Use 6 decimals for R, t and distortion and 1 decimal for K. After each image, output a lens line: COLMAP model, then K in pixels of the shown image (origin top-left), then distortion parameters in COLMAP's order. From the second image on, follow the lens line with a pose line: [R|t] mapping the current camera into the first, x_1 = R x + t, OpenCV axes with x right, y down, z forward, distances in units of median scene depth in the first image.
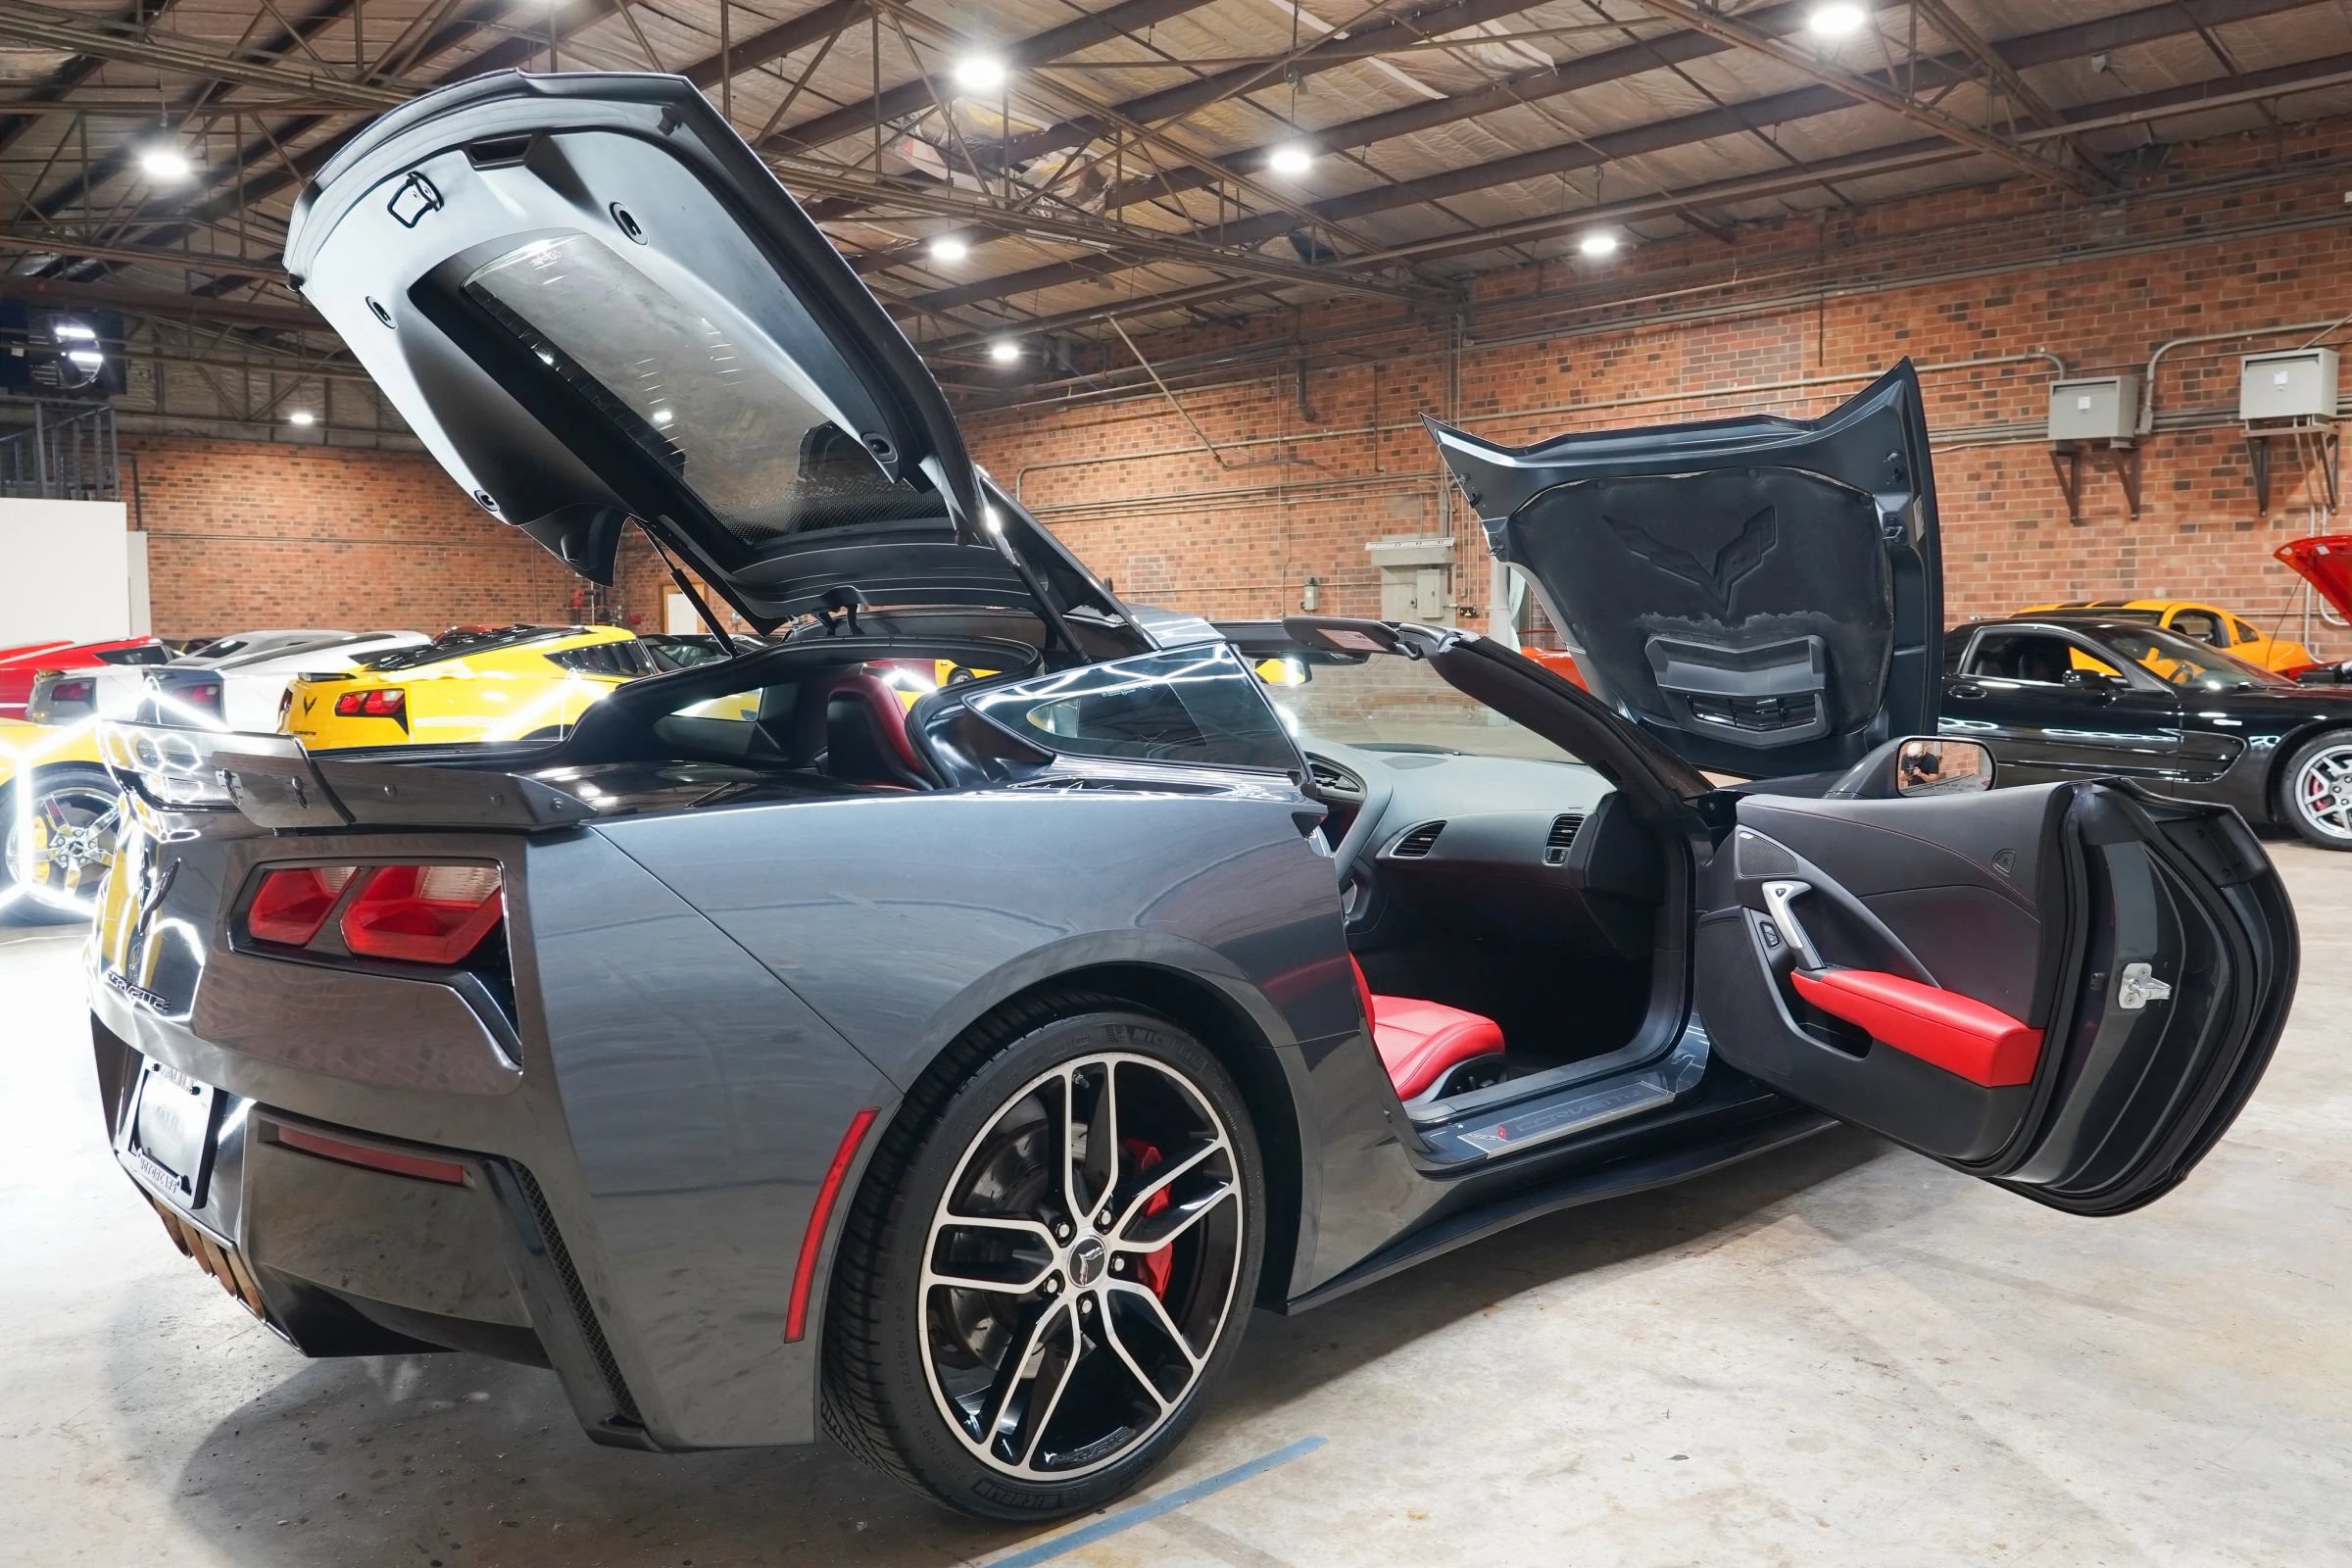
lens RADIAL K [[1845.5, 0, 1170.2], [0, 1845.5, 771.0], [0, 0, 1]] dist [0.007228, 0.000765]
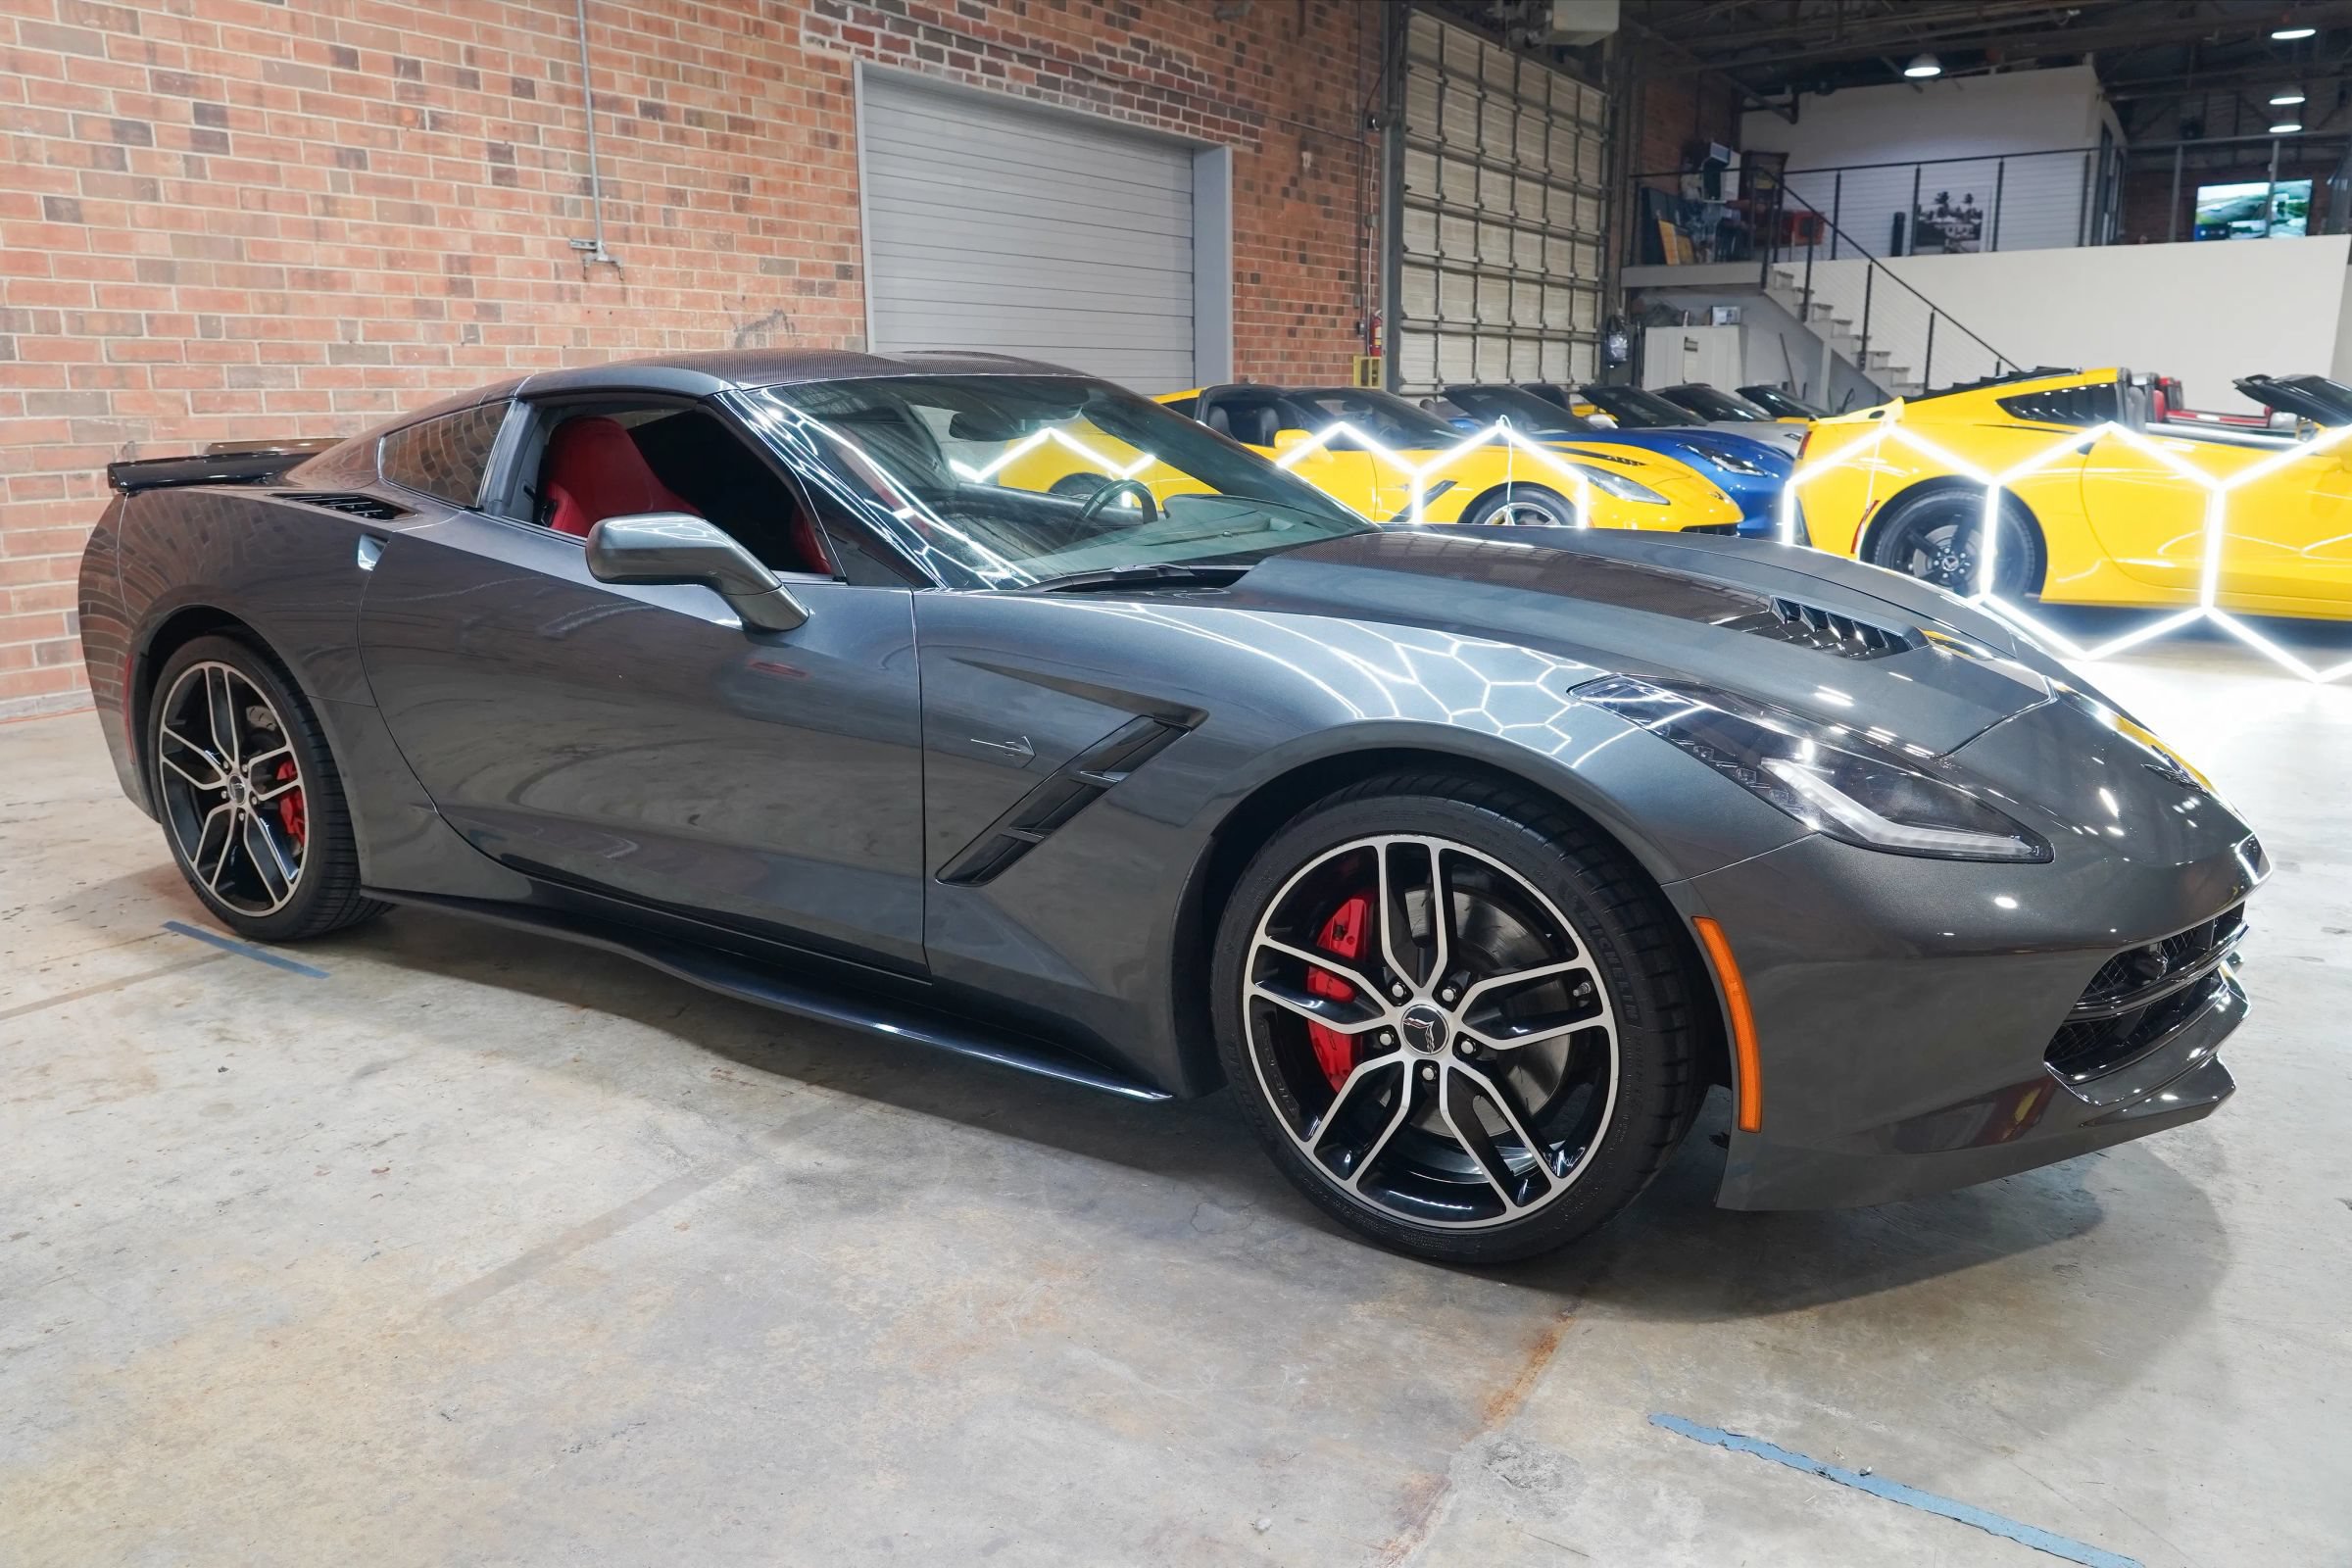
lens RADIAL K [[1726.7, 0, 1177.4], [0, 1726.7, 783.6], [0, 0, 1]] dist [-0.010994, 0.012925]
pose [[0.252231, 0.217438, -0.942921, 0.210351], [-0.063105, 0.976049, 0.208197, -0.014095], [0.965607, 0.006989, 0.259911, 0.185802]]
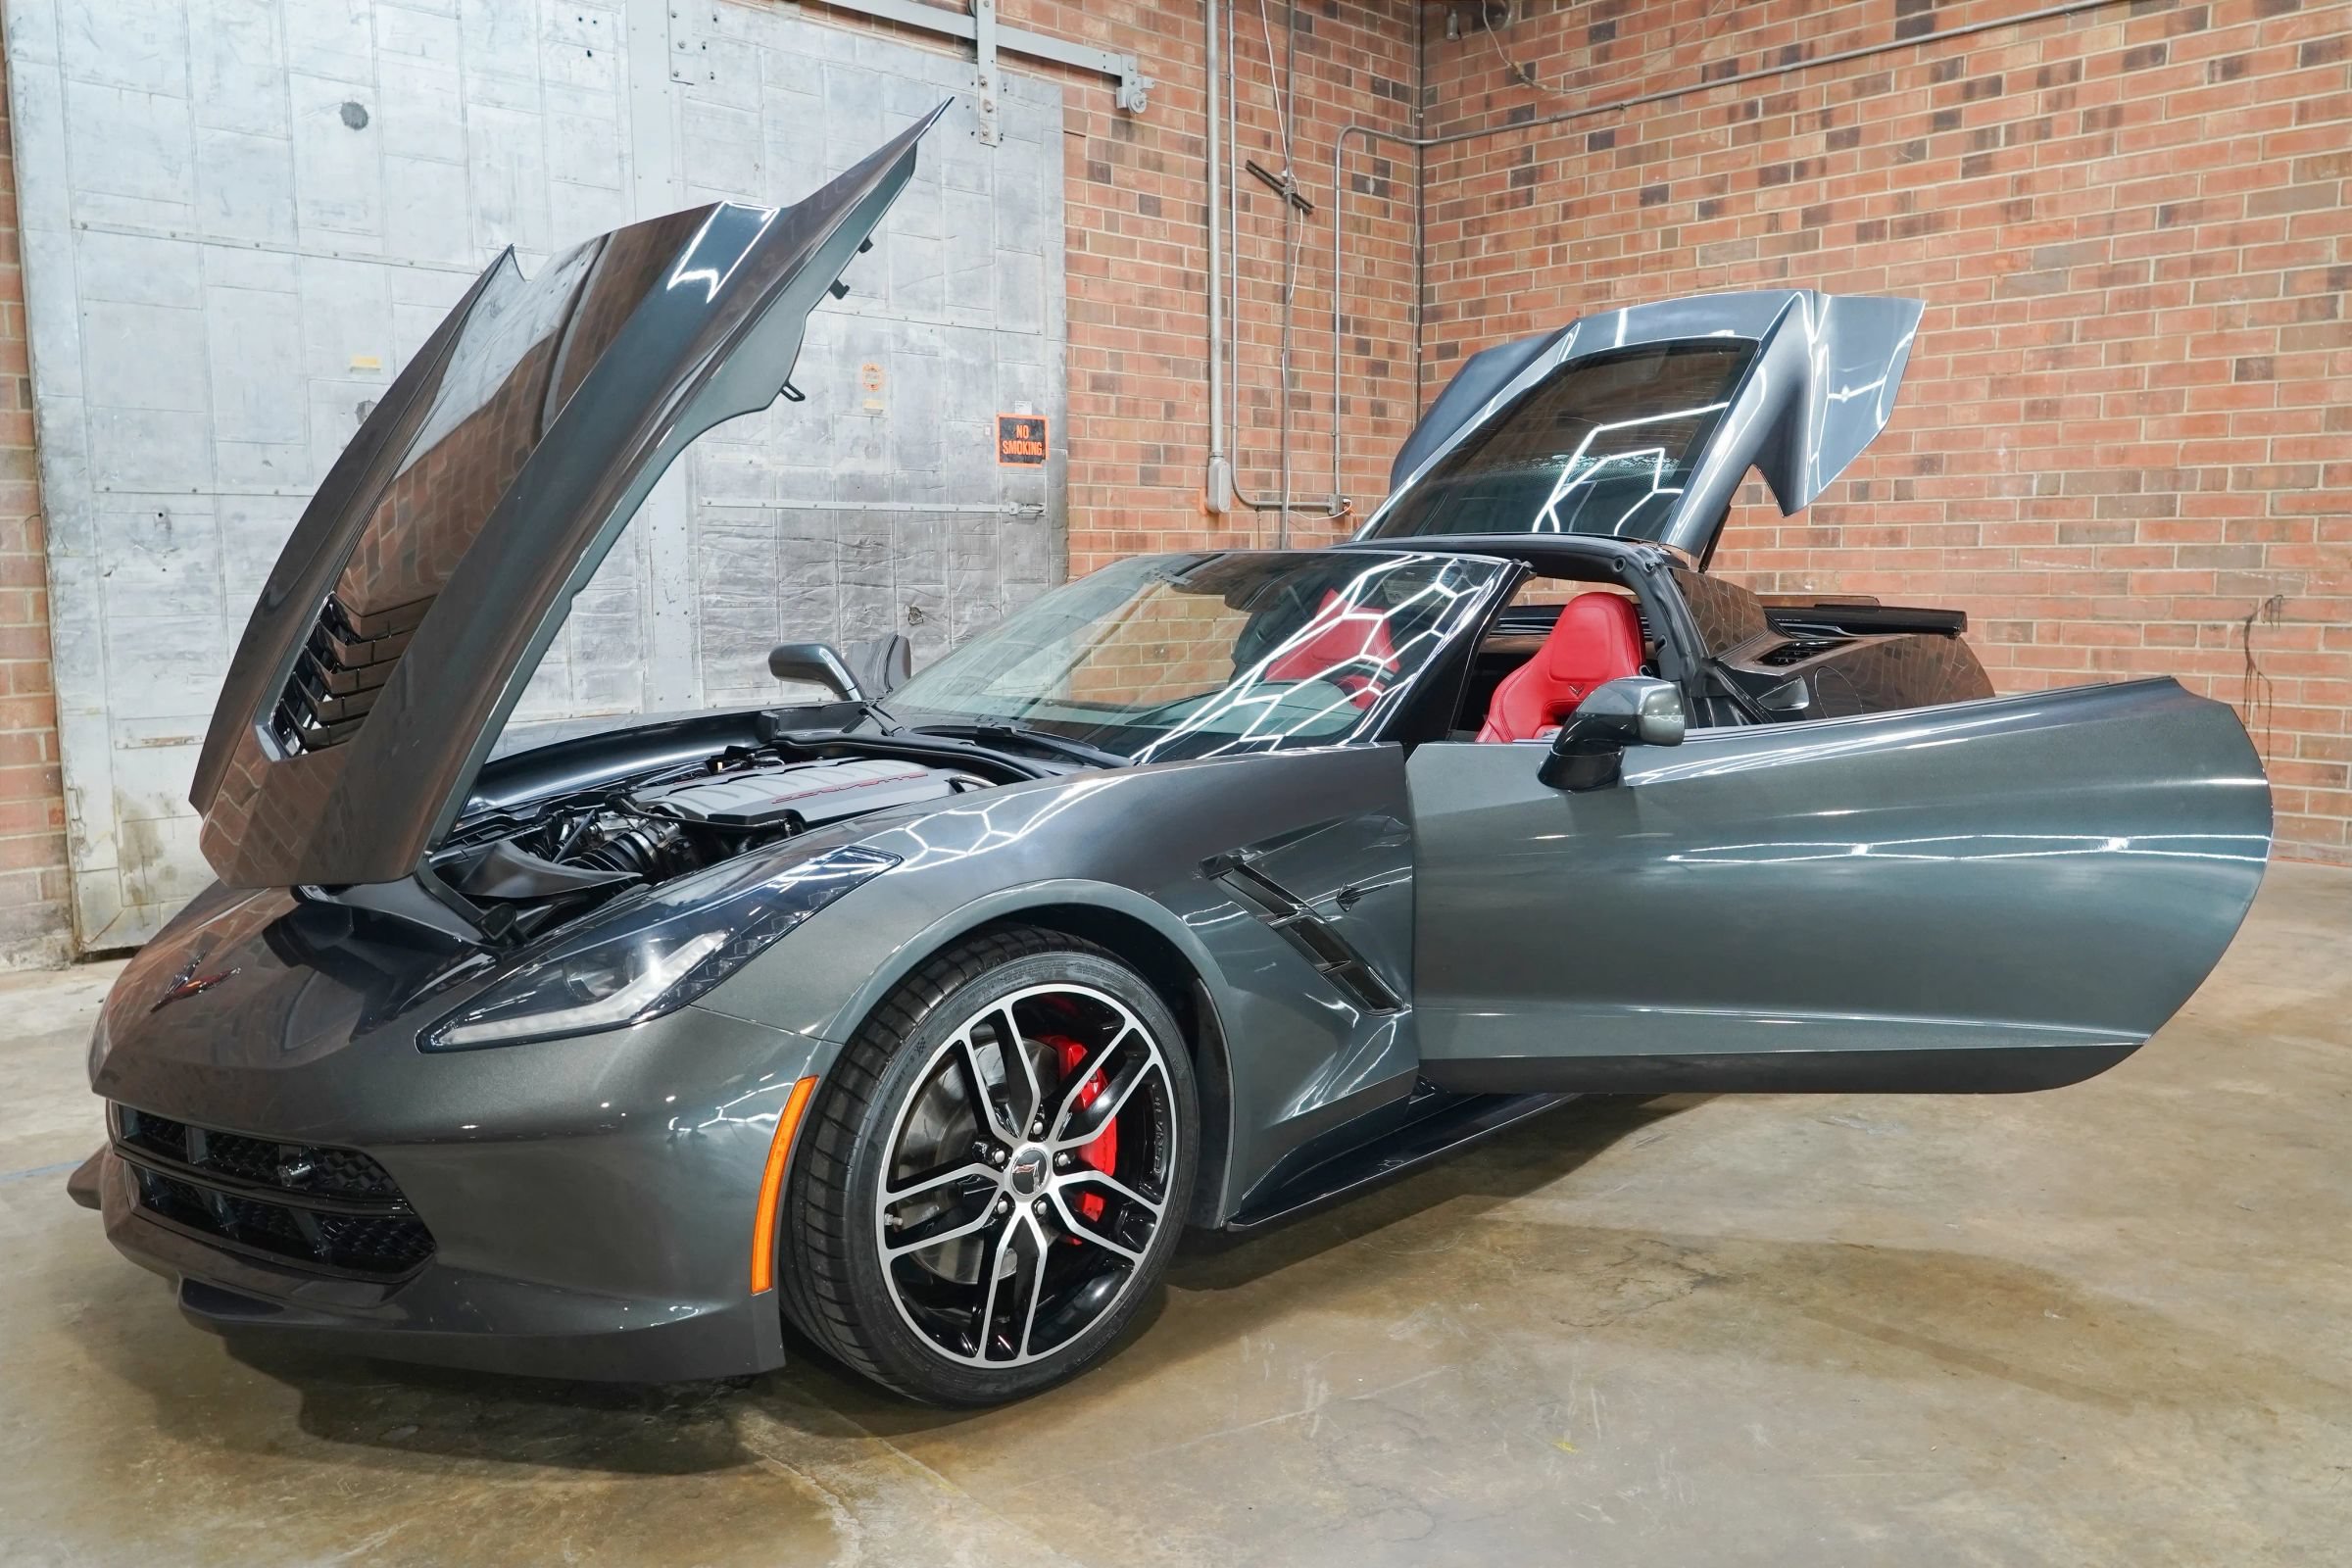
lens RADIAL K [[1726.7, 0, 1177.4], [0, 1726.7, 783.6], [0, 0, 1]] dist [-0.010994, 0.012925]
pose [[-0.999761, 0.017619, -0.012958, 0.023012], [0.014680, 0.979775, 0.199565, -0.031432], [0.016212, 0.199327, -0.979799, 0.423788]]
